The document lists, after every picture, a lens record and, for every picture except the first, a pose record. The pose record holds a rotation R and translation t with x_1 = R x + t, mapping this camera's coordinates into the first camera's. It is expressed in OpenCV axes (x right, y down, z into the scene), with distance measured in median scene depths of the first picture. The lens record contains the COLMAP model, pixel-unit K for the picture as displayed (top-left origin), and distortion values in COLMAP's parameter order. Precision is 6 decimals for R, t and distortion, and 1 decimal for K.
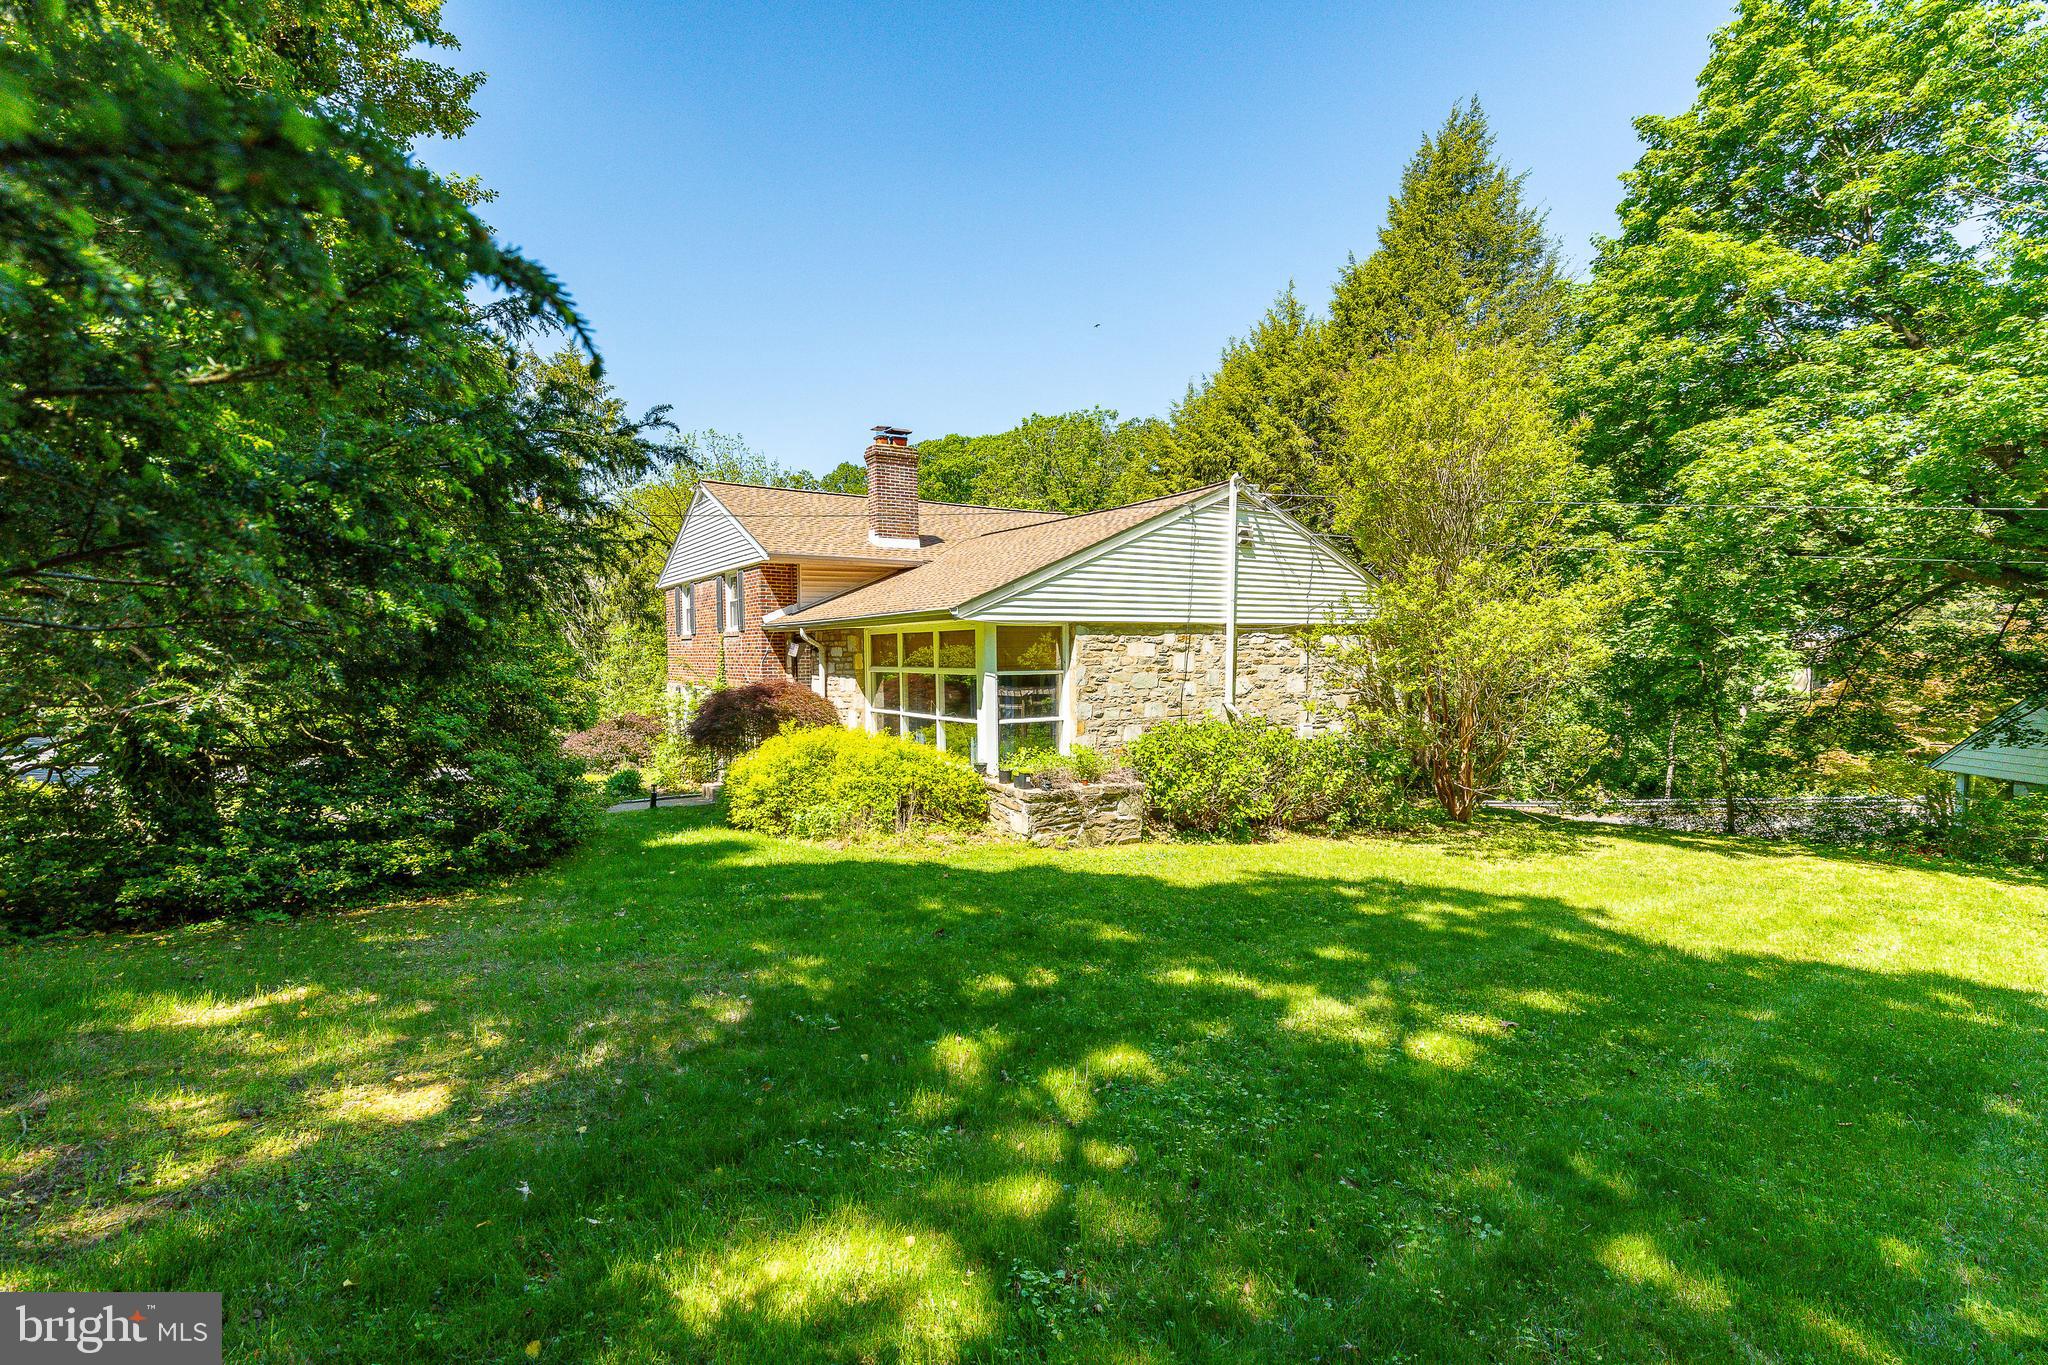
lens RADIAL K [[913.3, 0, 1008.5], [0, 913.3, 682.1], [0, 0, 1]] dist [0.003412, 0.000255]
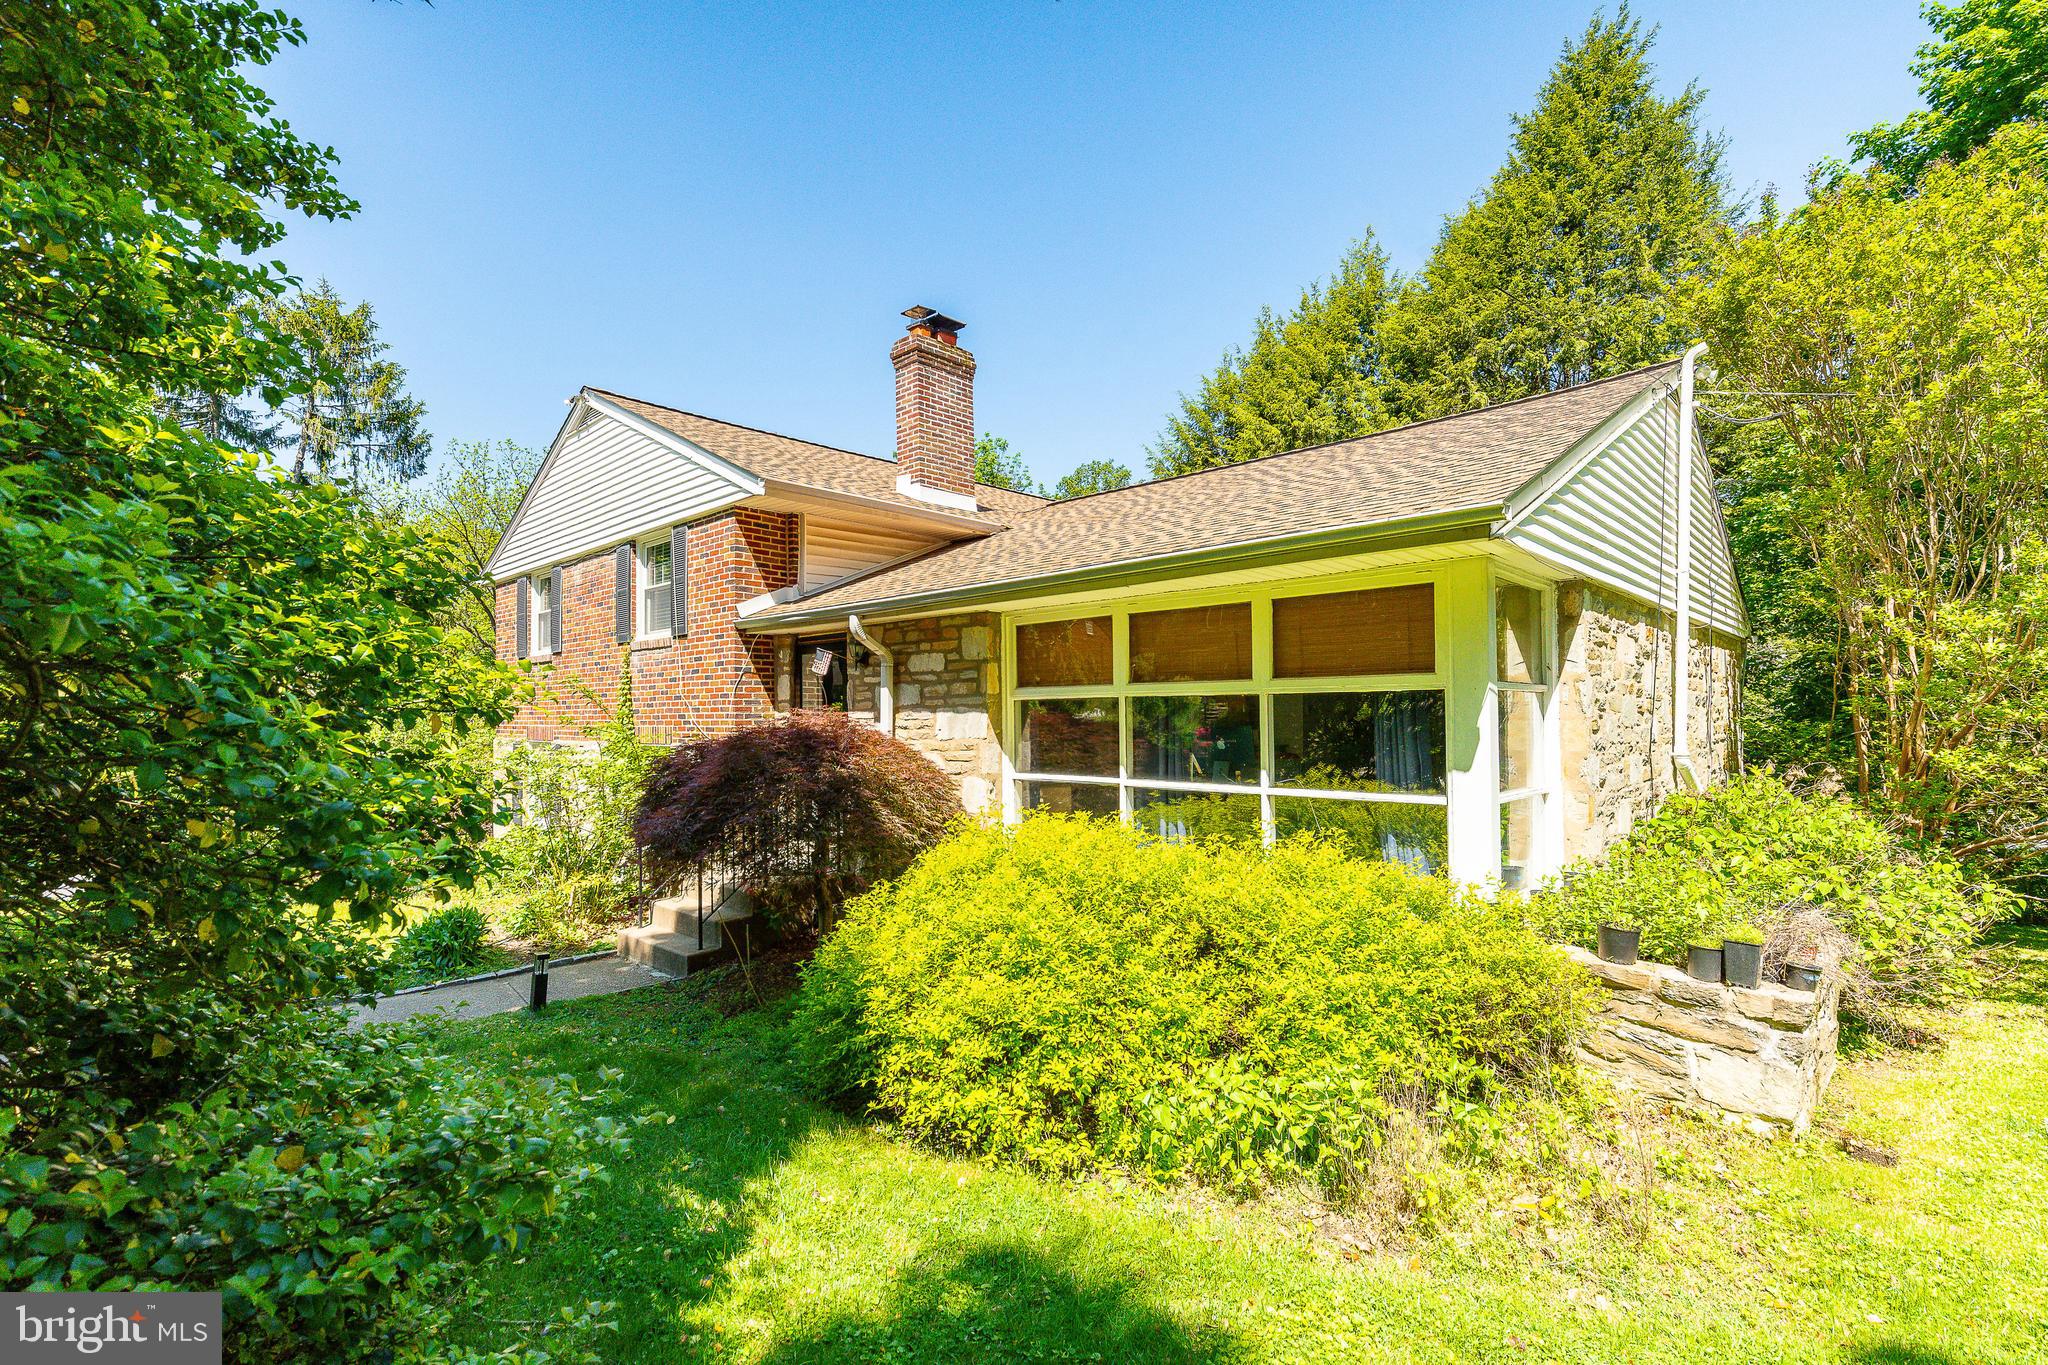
lens RADIAL K [[913.3, 0, 1043.0], [0, 913.3, 686.9], [0, 0, 1]] dist [0.003412, 0.000255]
pose [[0.973107, 0.002722, 0.230339, -0.231601], [0.010856, 0.998277, -0.057661, 0.010227], [-0.230099, 0.058611, 0.971401, 0.465394]]
